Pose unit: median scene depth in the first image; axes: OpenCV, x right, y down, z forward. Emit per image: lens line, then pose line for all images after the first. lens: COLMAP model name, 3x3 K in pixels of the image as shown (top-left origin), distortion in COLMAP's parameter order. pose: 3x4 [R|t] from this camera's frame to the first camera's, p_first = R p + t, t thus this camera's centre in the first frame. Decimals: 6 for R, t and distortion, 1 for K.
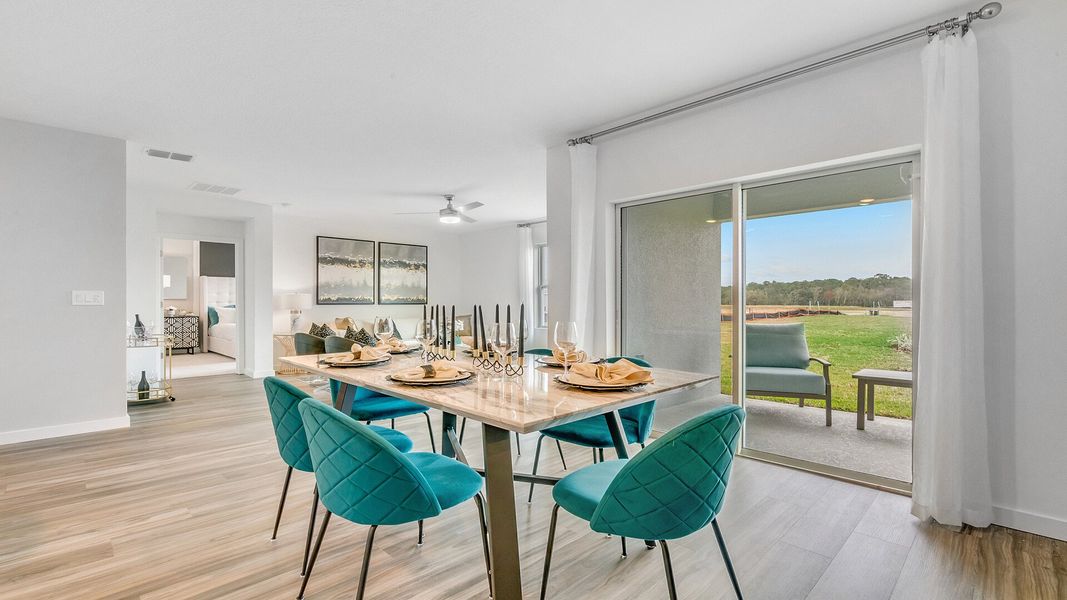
lens RADIAL K [[484.7, 0, 535.2], [0, 484.7, 298.1], [0, 0, 1]] dist [-0.004772, 0.000980]
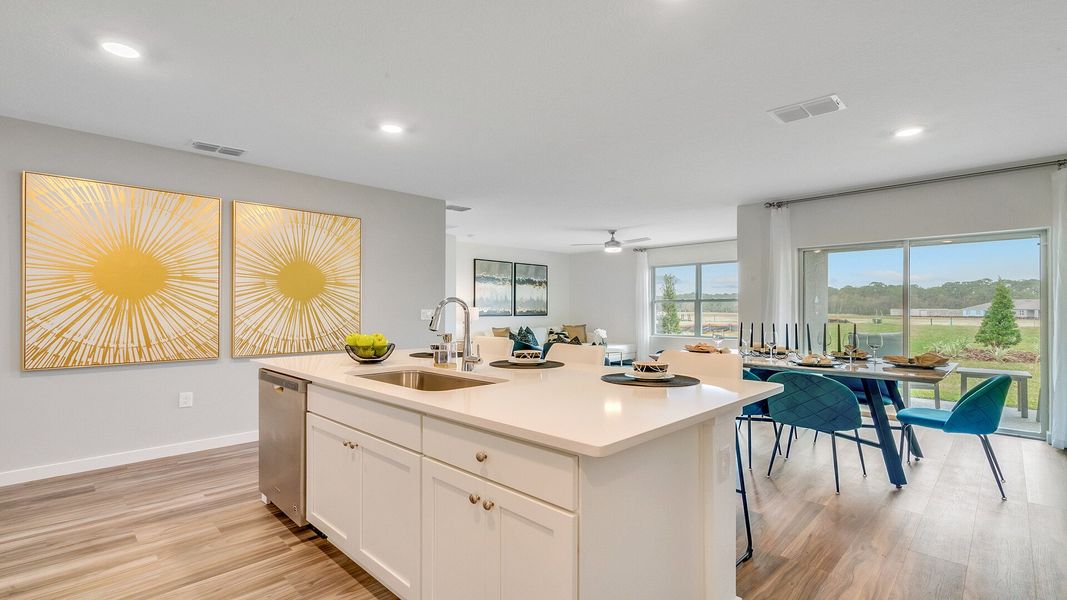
lens RADIAL K [[484.7, 0, 530.6], [0, 484.7, 304.7], [0, 0, 1]] dist [-0.004772, 0.000980]
pose [[0.999989, 0.002112, 0.004259, -0.300192], [-0.002108, 0.999997, -0.000873, -0.013227], [-0.004261, 0.000864, 0.999991, -0.195239]]
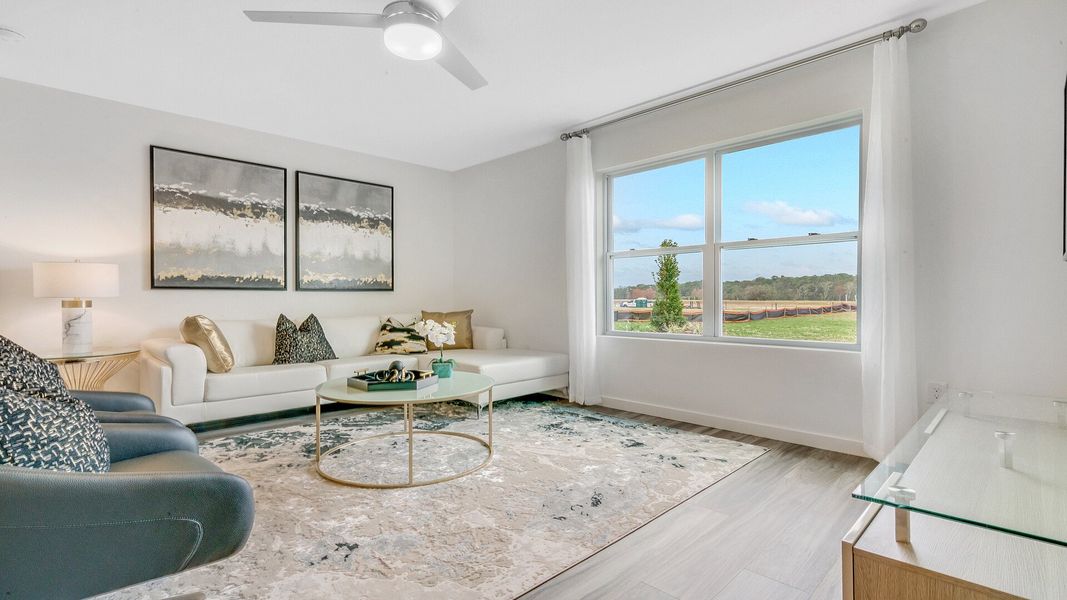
lens RADIAL K [[484.7, 0, 535.3], [0, 484.7, 299.7], [0, 0, 1]] dist [-0.004772, 0.000980]
pose [[0.999988, 0.001990, -0.004416, -0.063530], [-0.001928, 0.999900, 0.014042, 0.015947], [0.004444, -0.014033, 0.999892, 0.494250]]
